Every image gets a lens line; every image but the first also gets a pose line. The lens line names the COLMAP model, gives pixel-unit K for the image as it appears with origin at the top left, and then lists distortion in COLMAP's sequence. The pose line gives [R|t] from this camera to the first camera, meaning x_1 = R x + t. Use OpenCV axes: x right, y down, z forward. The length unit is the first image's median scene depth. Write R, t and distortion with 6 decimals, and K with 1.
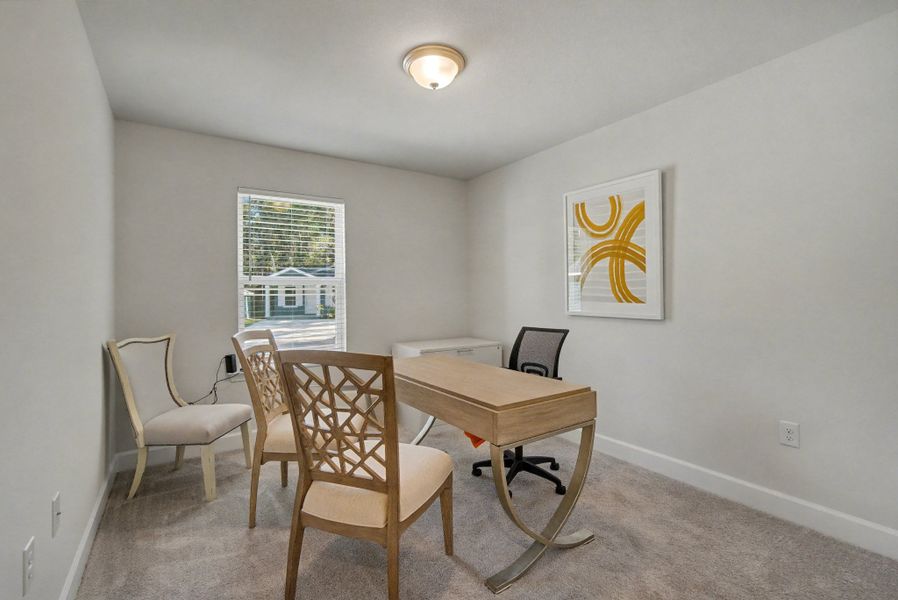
lens RADIAL K [[404.9, 0, 446.5], [0, 404.9, 300.9], [0, 0, 1]] dist [-0.009713, 0.000341]
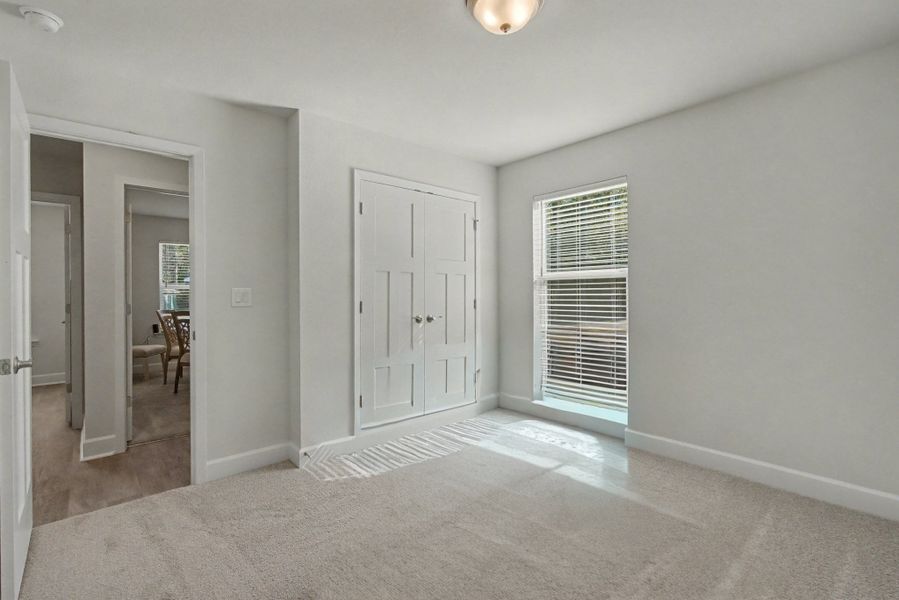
lens RADIAL K [[405.4, 0, 447.0], [0, 405.4, 300.9], [0, 0, 1]] dist [-0.009713, 0.000341]
pose [[0.989149, 0.007191, 0.146742, 2.068428], [-0.009069, 0.999885, 0.012131, -0.089724], [-0.146638, -0.013330, 0.989100, -4.083329]]
